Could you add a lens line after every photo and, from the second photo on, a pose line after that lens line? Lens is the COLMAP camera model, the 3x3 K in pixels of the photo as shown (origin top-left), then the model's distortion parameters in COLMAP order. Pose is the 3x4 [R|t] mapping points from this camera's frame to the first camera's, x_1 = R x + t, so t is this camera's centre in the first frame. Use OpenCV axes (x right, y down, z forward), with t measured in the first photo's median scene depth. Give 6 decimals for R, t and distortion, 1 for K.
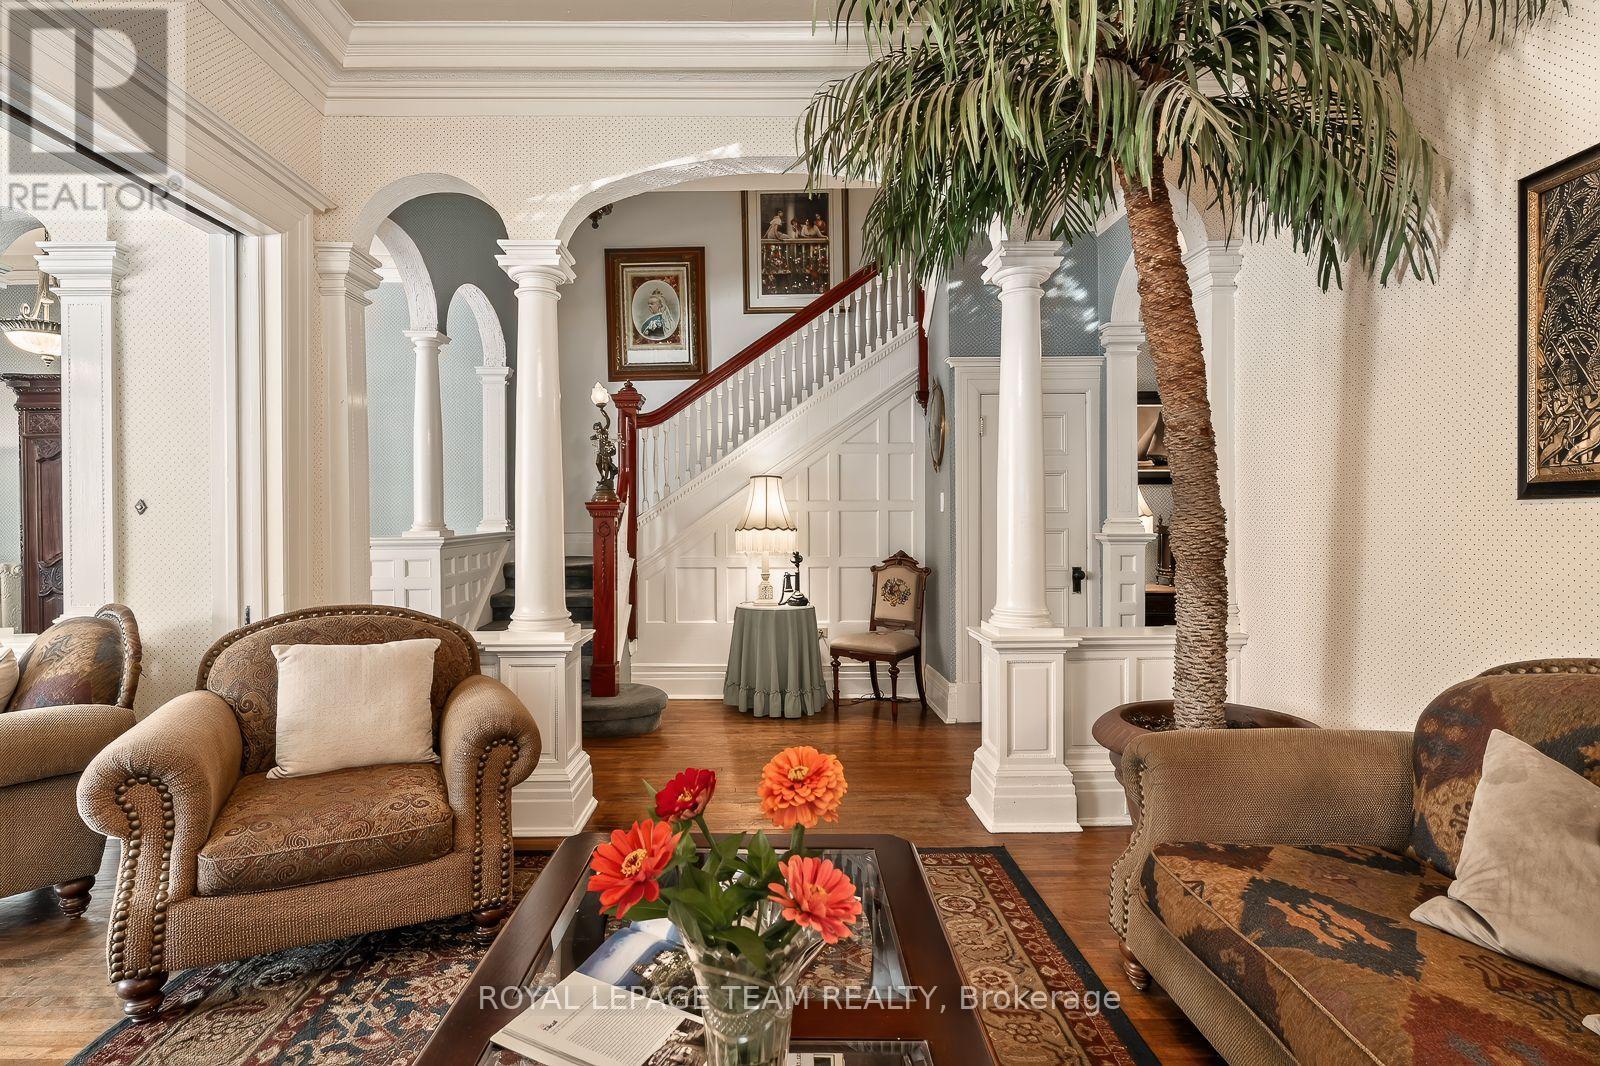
lens RADIAL K [[777.7, 0, 800.0], [0, 777.7, 533.0], [0, 0, 1]] dist [-0.000609, 0.000734]
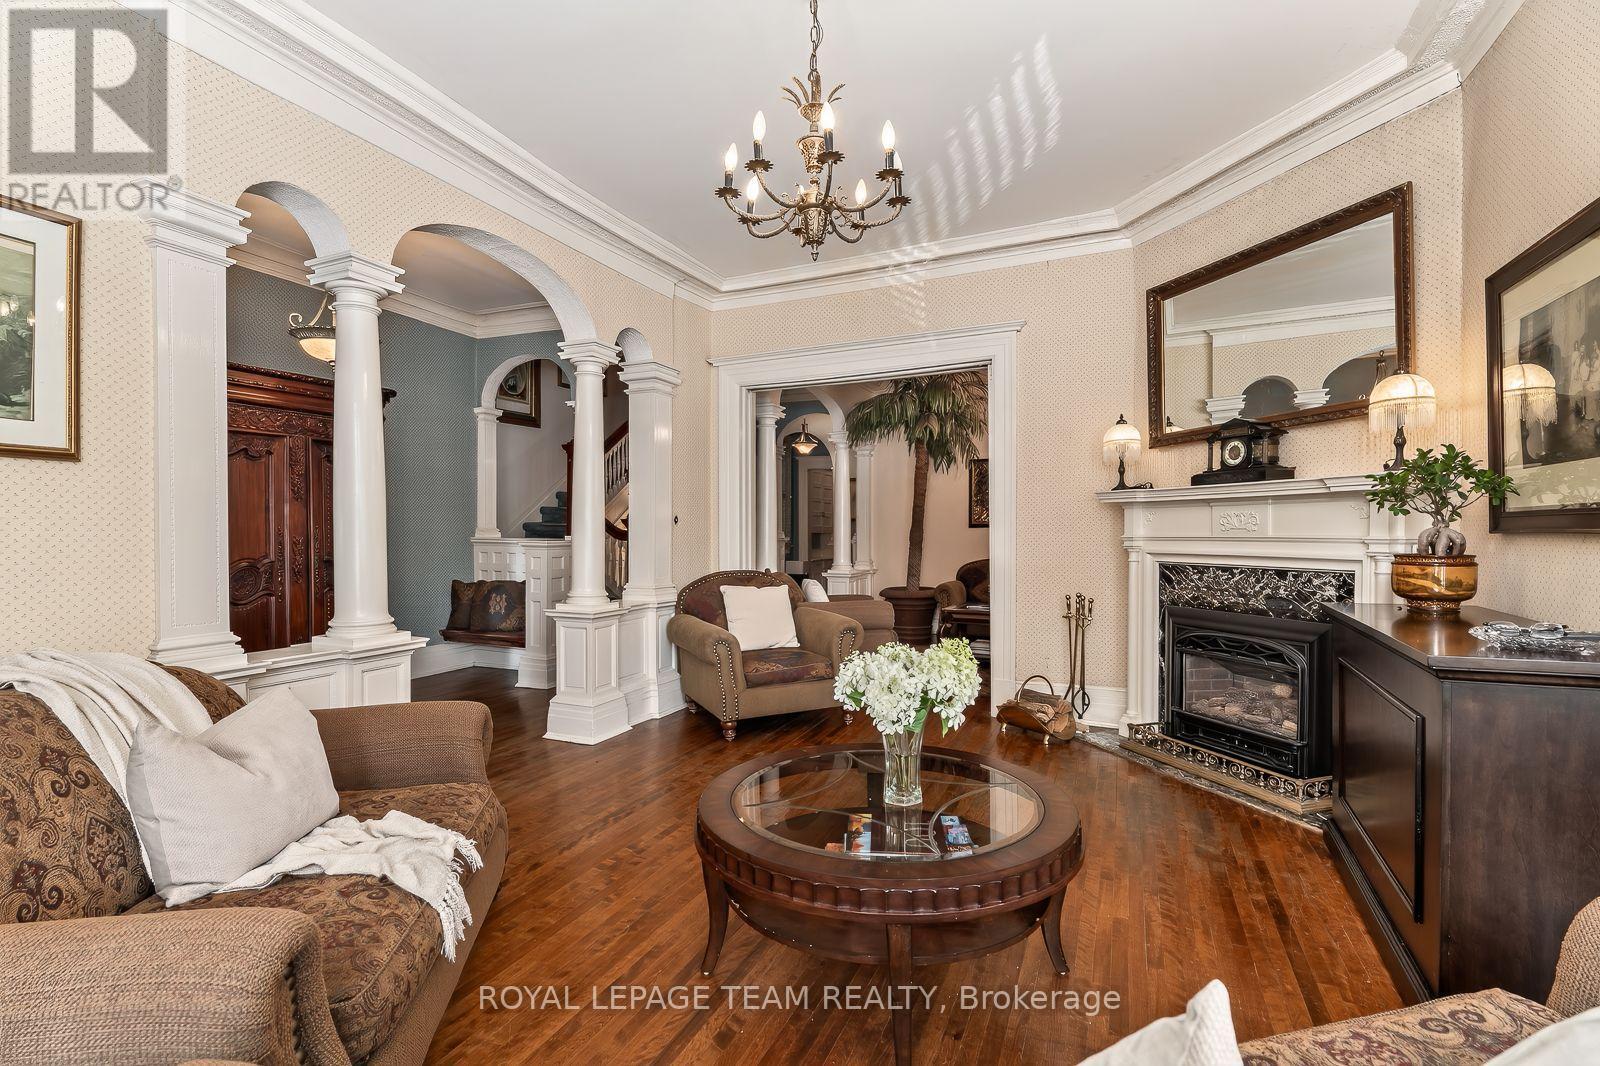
lens RADIAL K [[777.7, 0, 800.0], [0, 777.7, 533.0], [0, 0, 1]] dist [-0.000609, 0.000734]
pose [[0.401436, 0.008139, 0.915851, -1.195701], [0.013390, 0.999801, -0.014754, 0.013334], [-0.915789, 0.018186, 0.401247, 0.029204]]
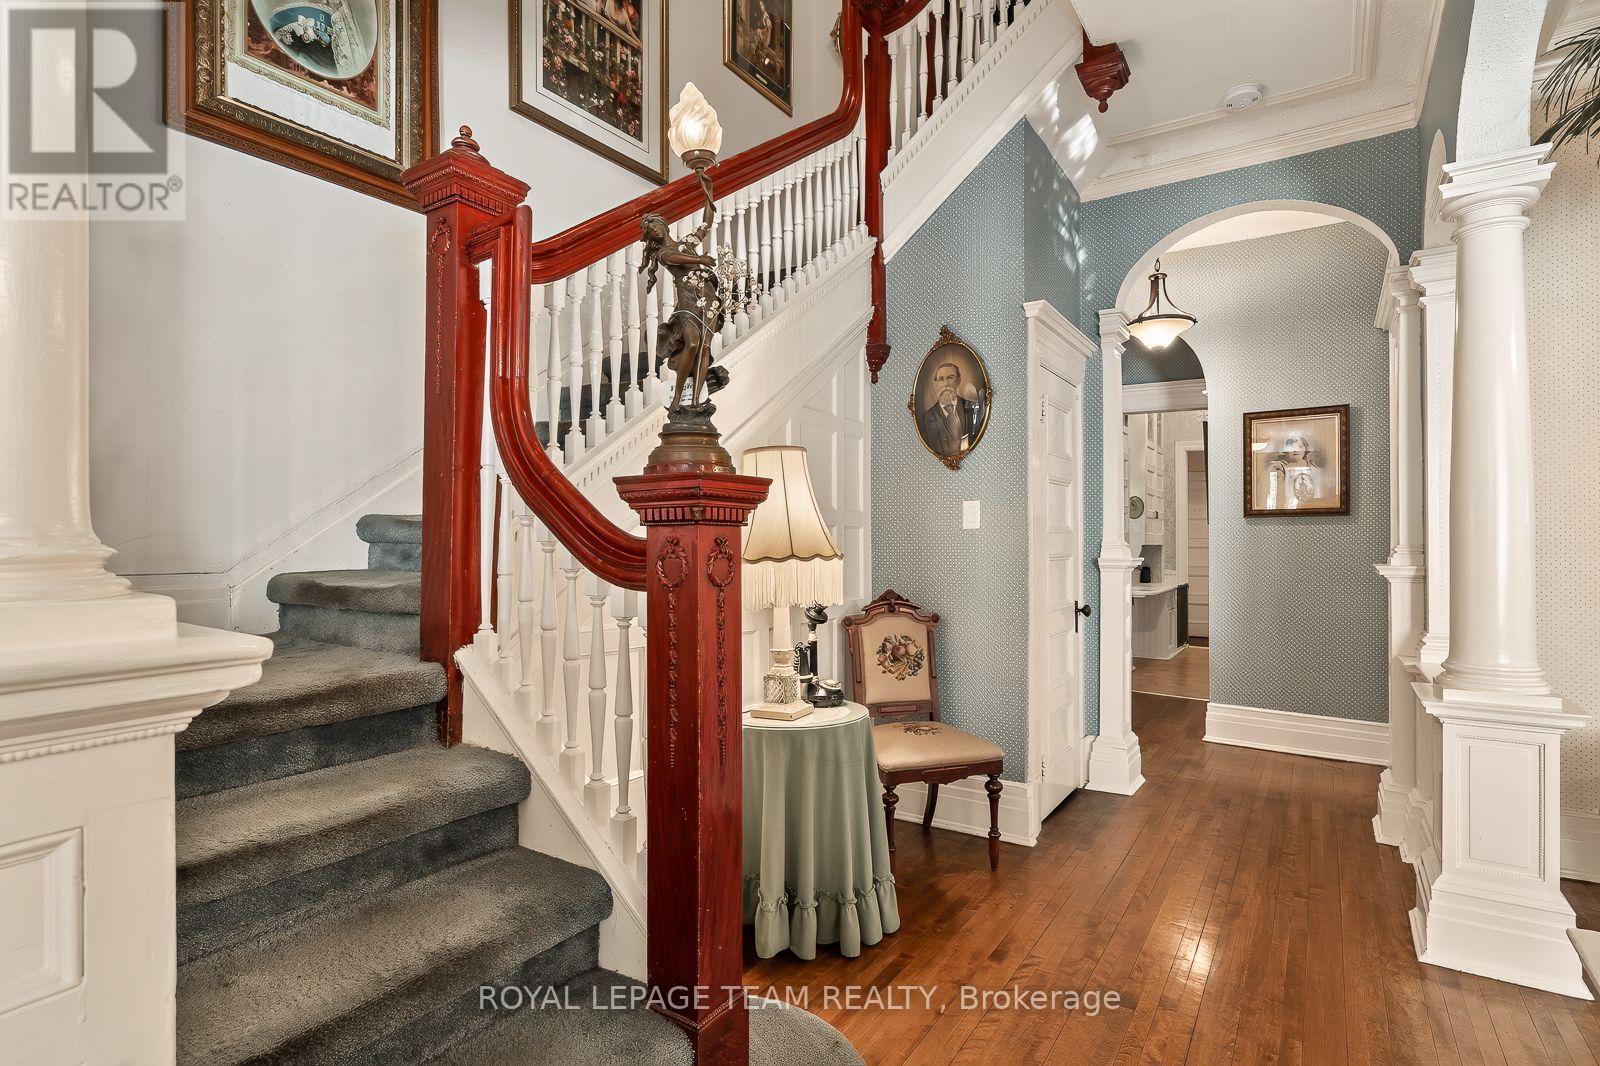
lens RADIAL K [[777.7, 0, 800.0], [0, 777.7, 533.0], [0, 0, 1]] dist [-0.000609, 0.000734]
pose [[0.577308, 0.010823, 0.816455, -0.358356], [0.006647, 0.999817, -0.017954, -0.010464], [-0.816499, 0.015792, 0.577130, 0.584025]]
